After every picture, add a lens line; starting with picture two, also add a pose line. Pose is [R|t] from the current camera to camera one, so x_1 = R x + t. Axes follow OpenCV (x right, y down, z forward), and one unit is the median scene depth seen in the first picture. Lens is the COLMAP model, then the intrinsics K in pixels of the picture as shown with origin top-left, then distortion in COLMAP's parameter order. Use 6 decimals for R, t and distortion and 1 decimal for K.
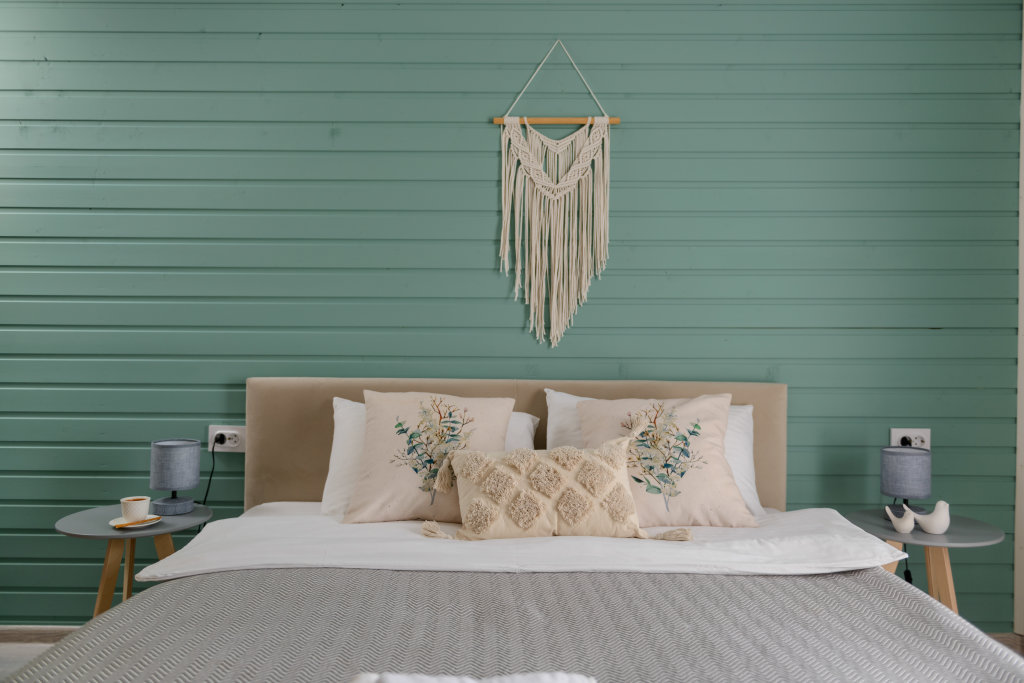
lens RADIAL K [[770.6, 0, 510.2], [0, 770.6, 327.0], [0, 0, 1]] dist [0.001996, -0.000594]
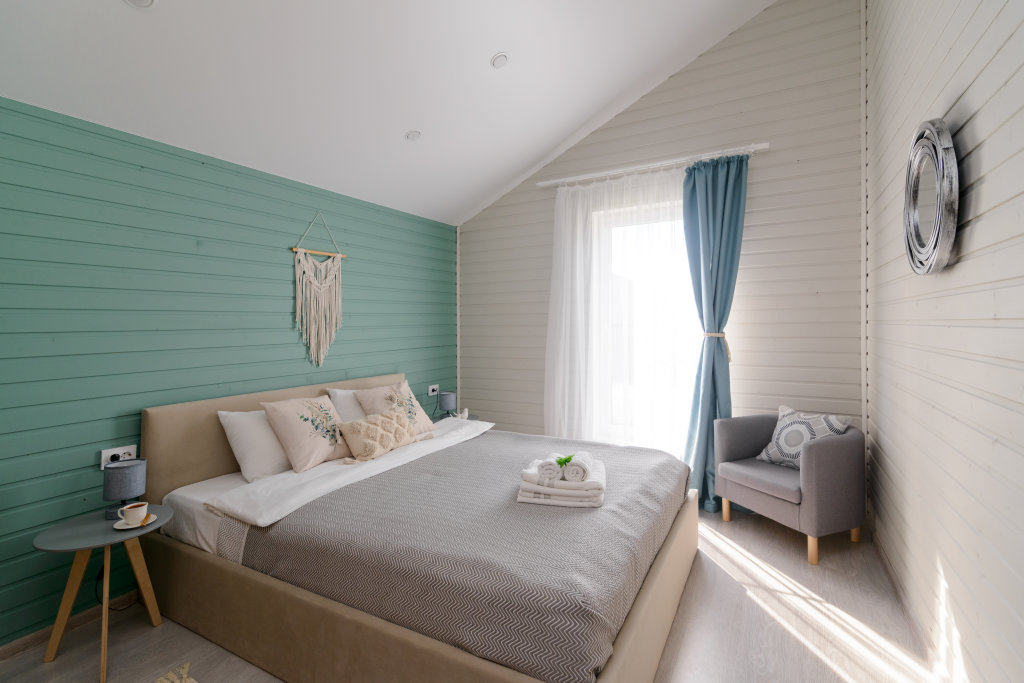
lens RADIAL K [[473.7, 0, 509.8], [0, 473.7, 301.8], [0, 0, 1]] dist [0.001462, -0.000035]
pose [[0.484889, 0.025588, 0.874201, -0.776740], [0.011881, 0.999287, -0.035839, -0.091712], [-0.874495, 0.027764, 0.484239, -0.021277]]
